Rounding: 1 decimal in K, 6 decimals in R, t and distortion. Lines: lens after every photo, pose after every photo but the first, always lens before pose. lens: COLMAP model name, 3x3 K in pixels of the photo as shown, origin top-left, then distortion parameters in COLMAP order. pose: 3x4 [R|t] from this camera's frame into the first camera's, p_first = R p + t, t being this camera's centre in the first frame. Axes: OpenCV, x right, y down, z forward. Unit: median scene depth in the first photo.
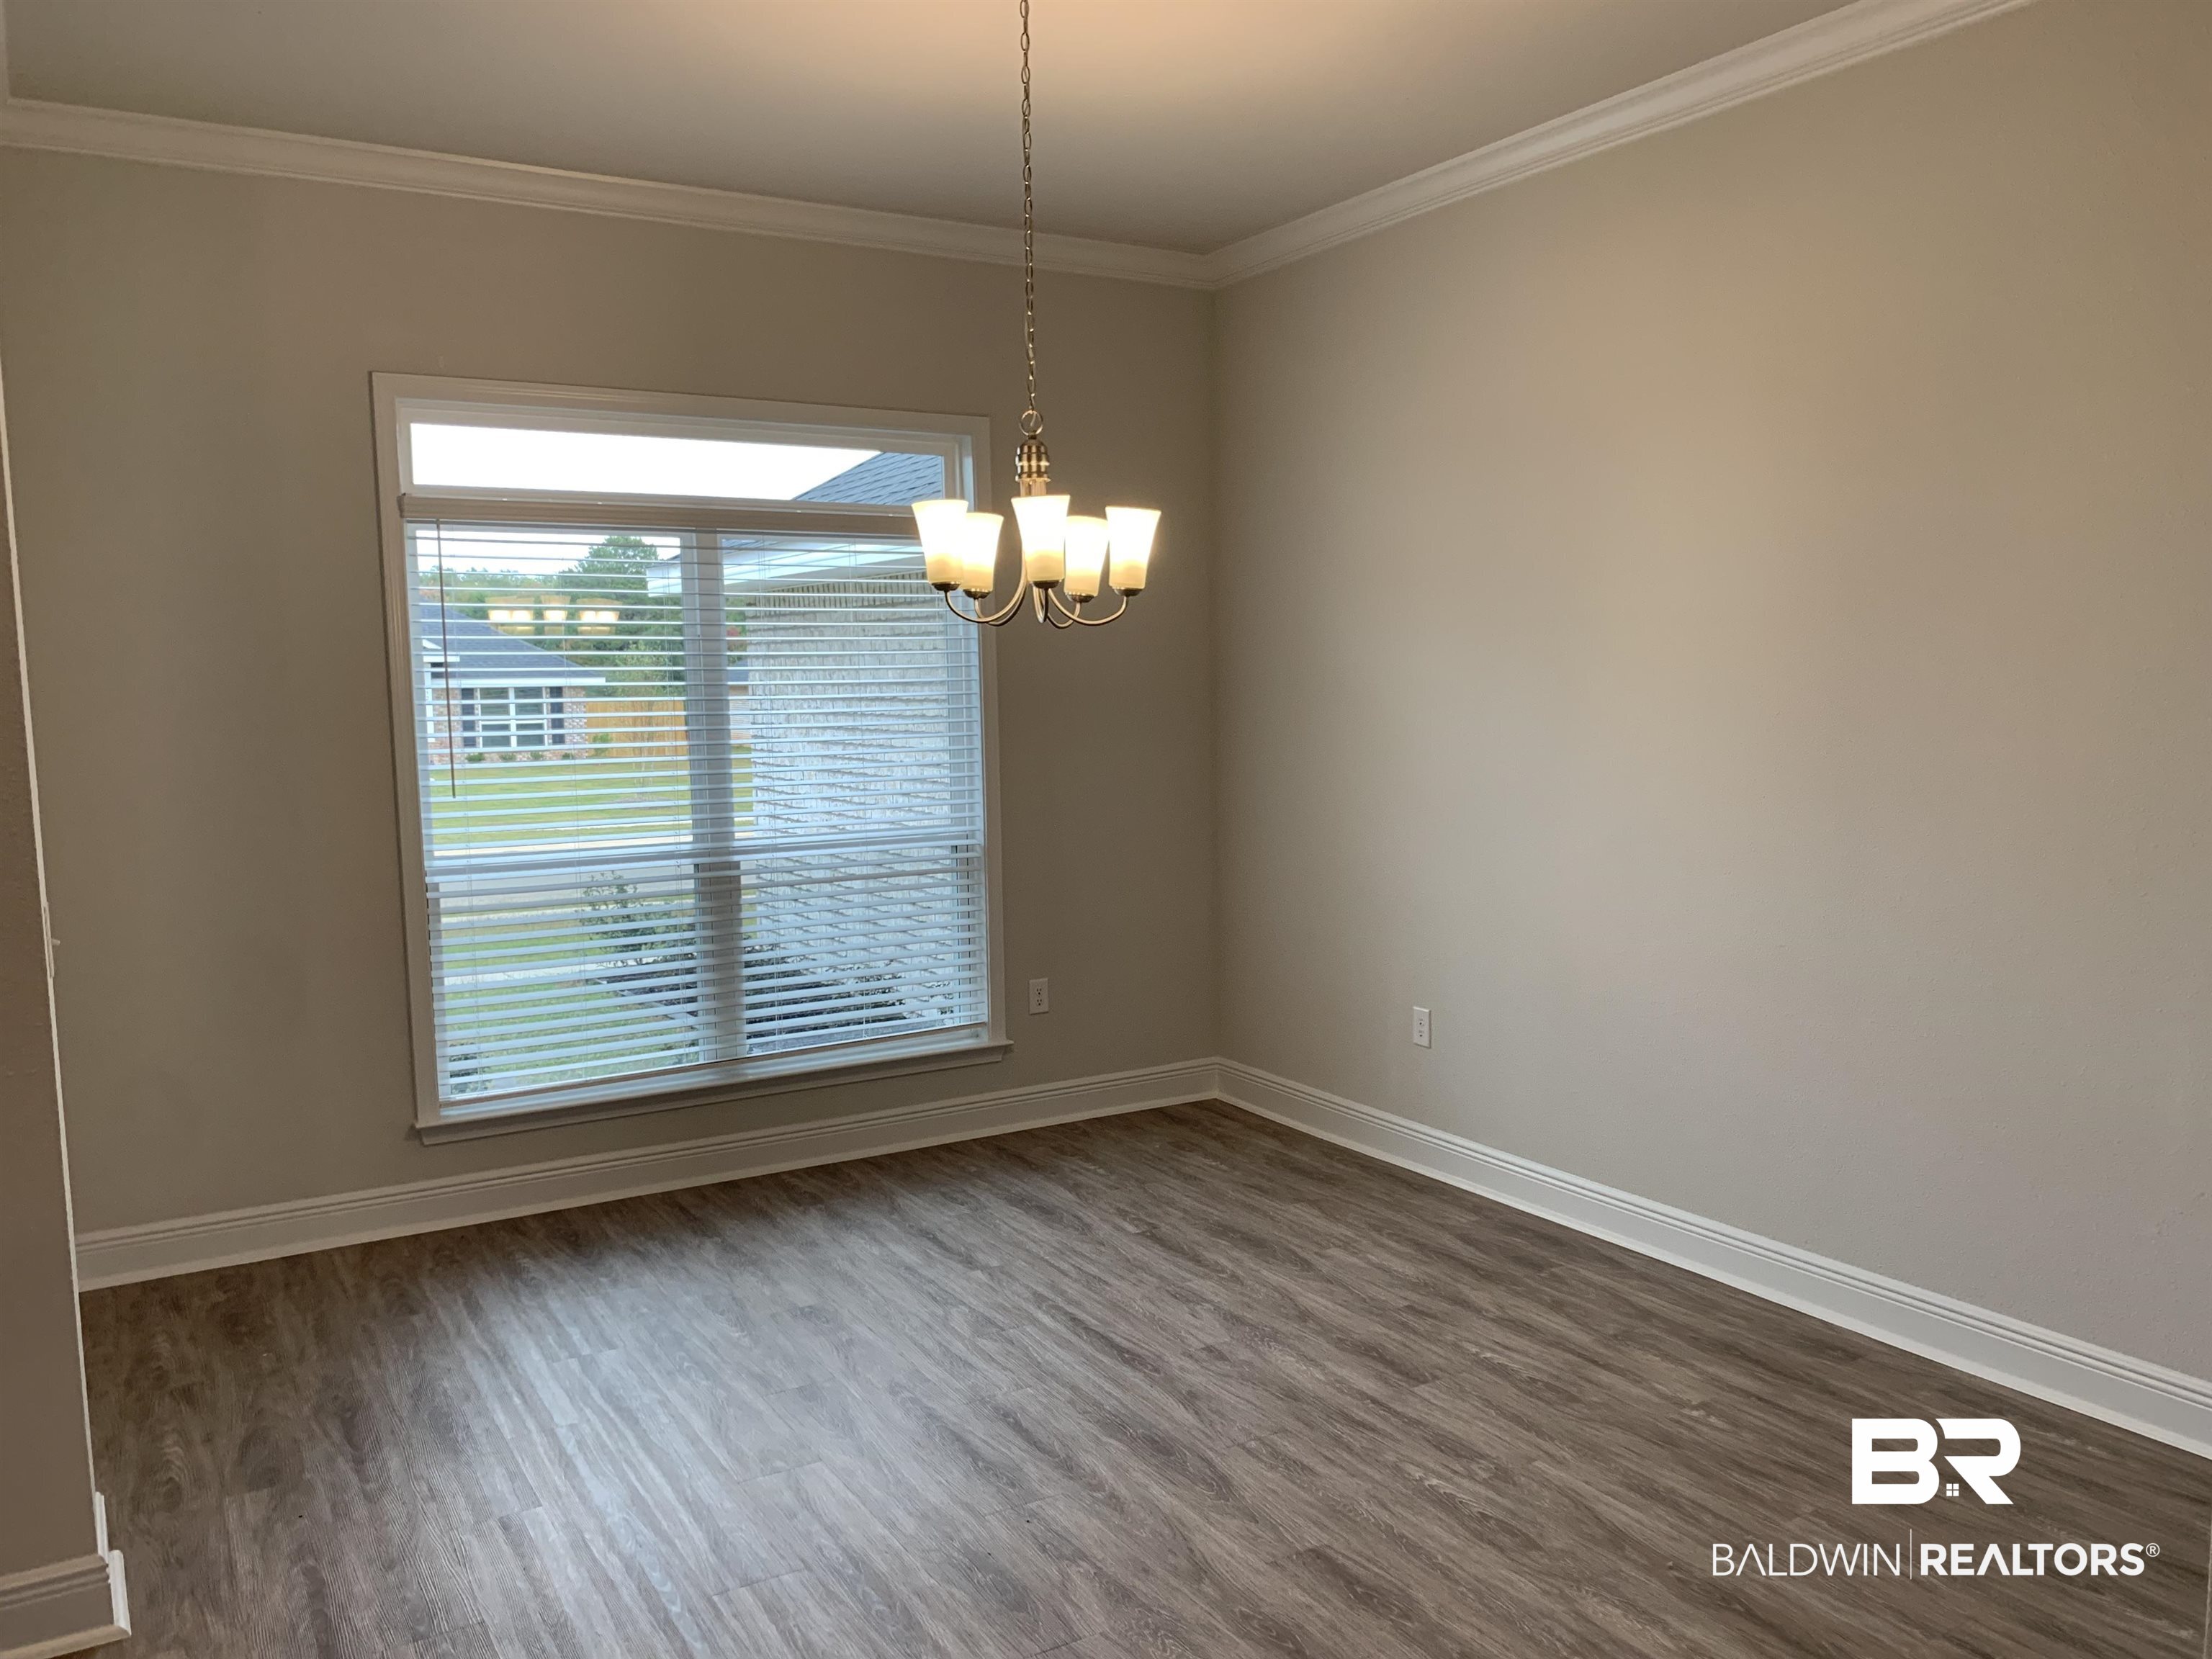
lens RADIAL K [[1700.3, 0, 1106.0], [0, 1700.3, 829.5], [0, 0, 1]] dist [0.124002, -0.231583]
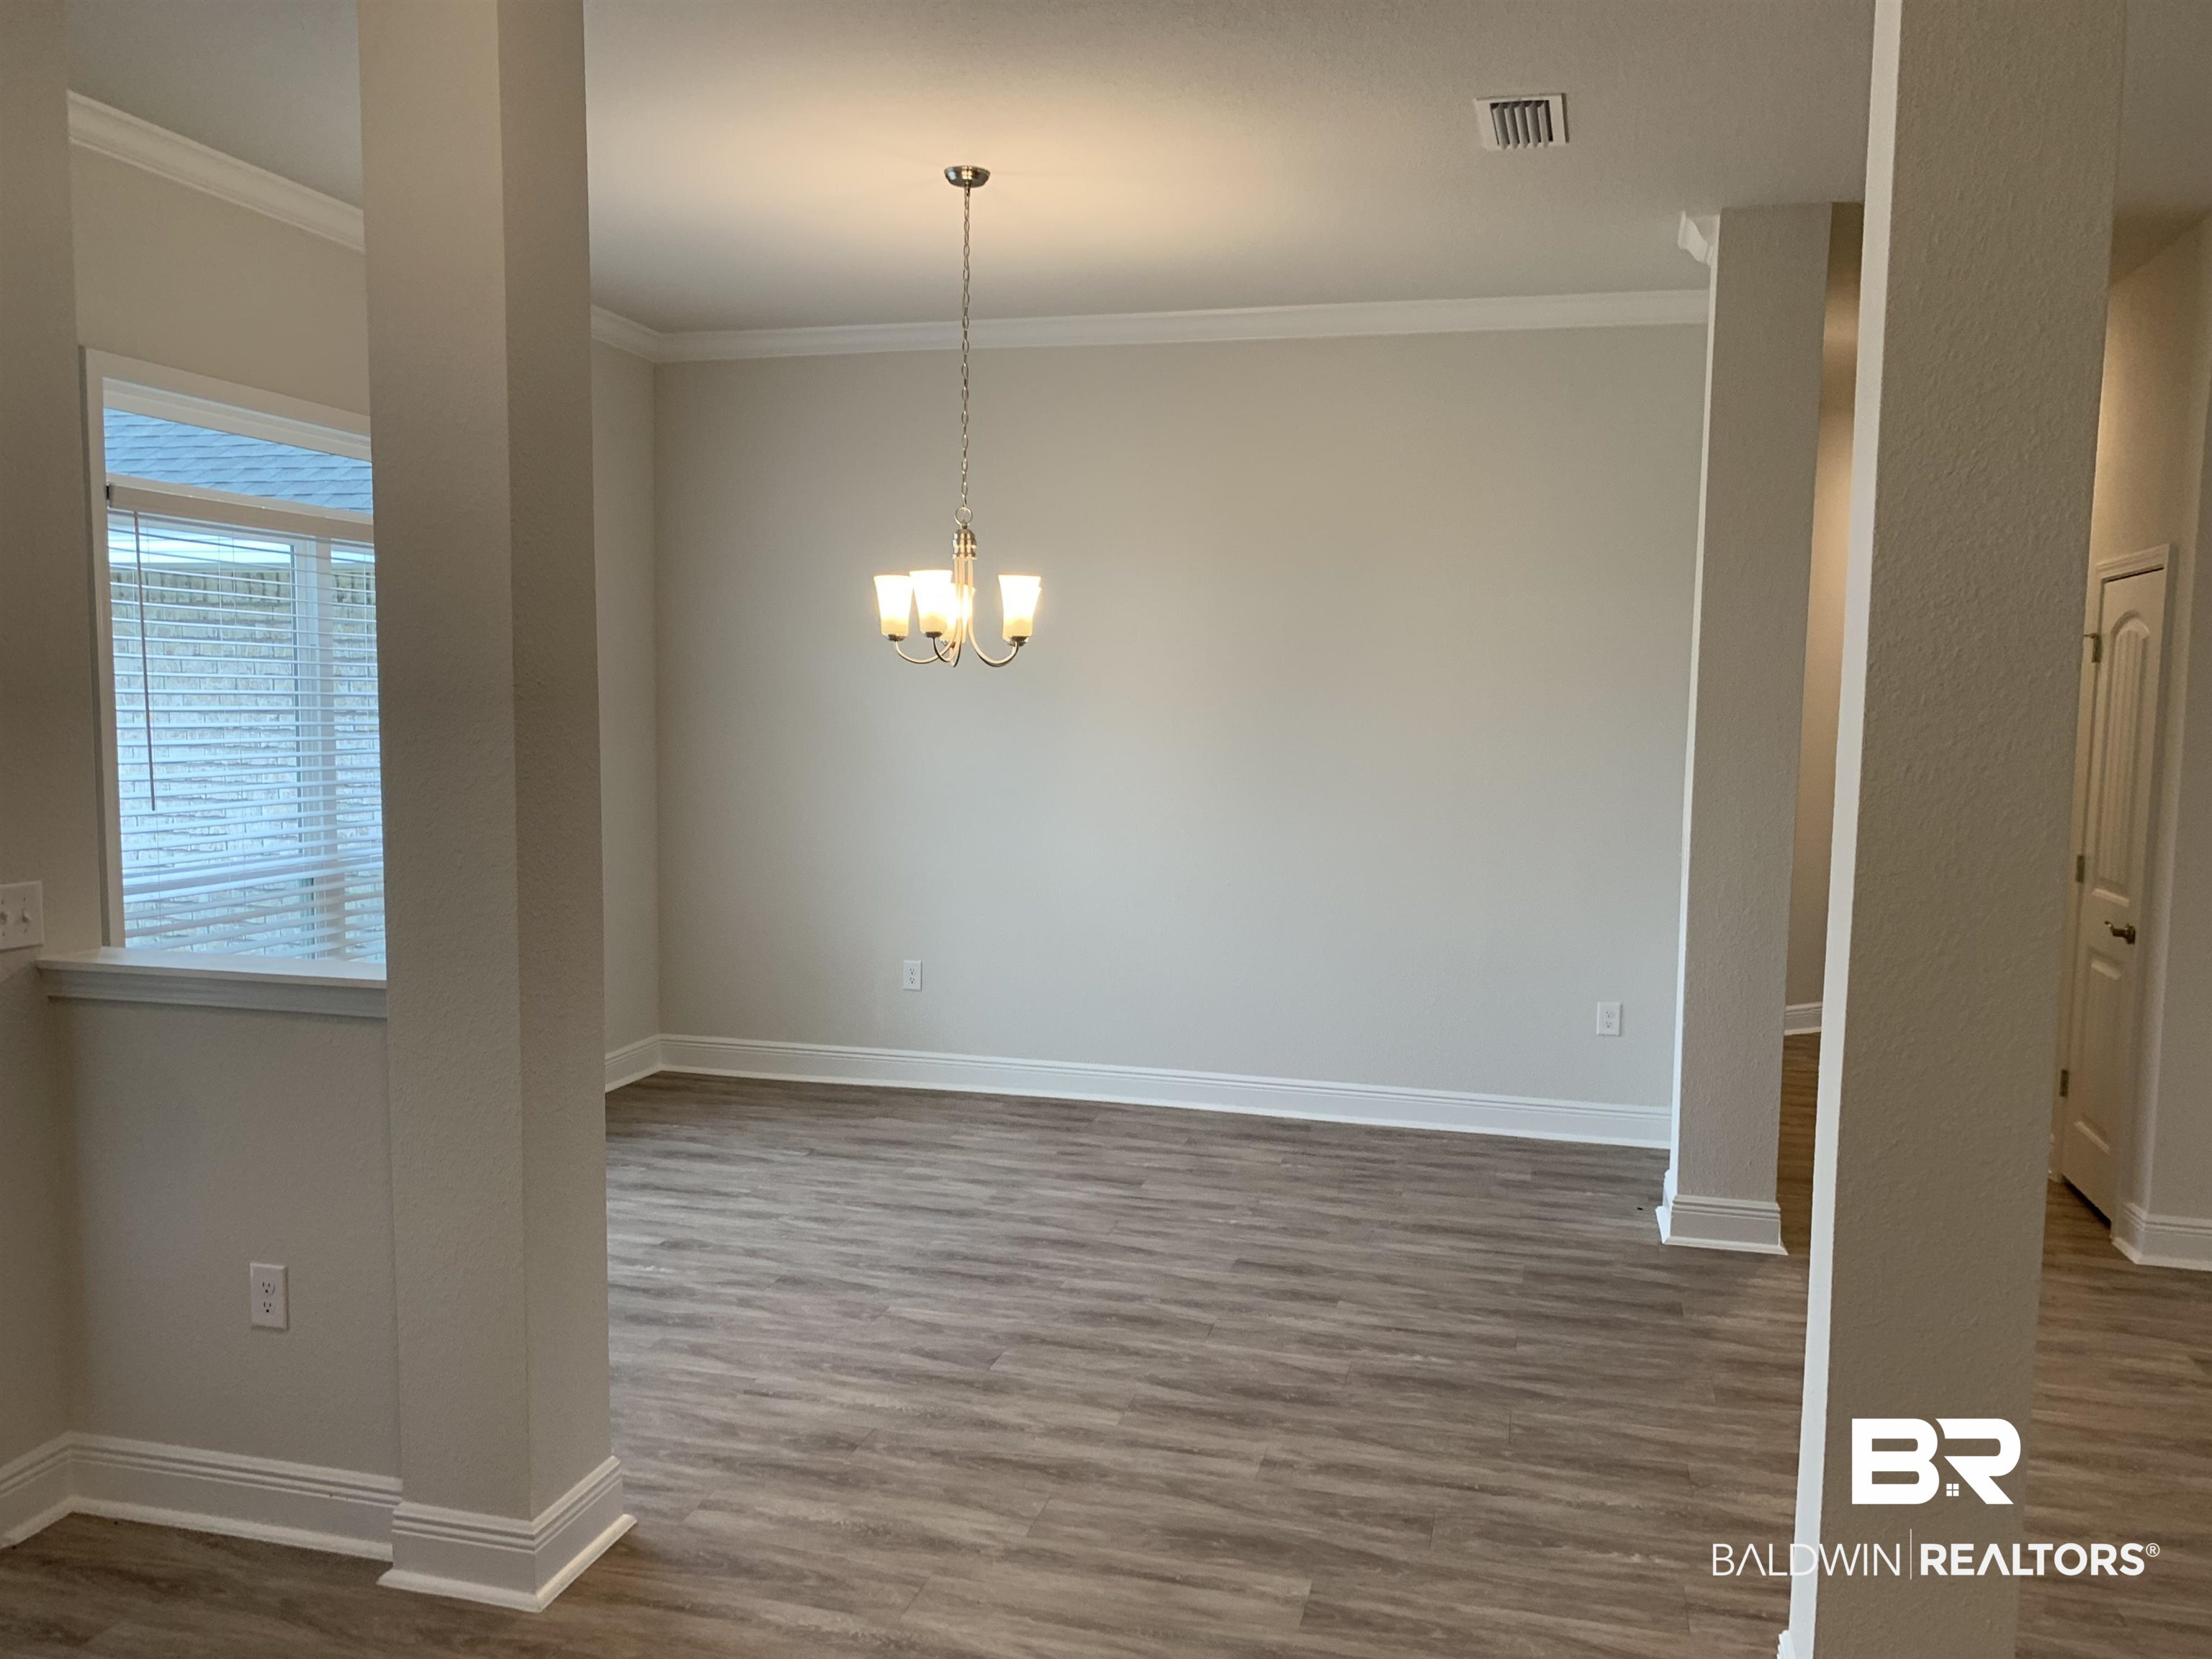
lens RADIAL K [[1683.0, 0, 1106.0], [0, 1683.0, 829.5], [0, 0, 1]] dist [0.082620, -0.000028]
pose [[0.735306, -0.037137, 0.676717, -0.704652], [0.046727, 0.998900, 0.004045, 0.012388], [-0.676123, 0.028647, 0.736232, -0.037377]]
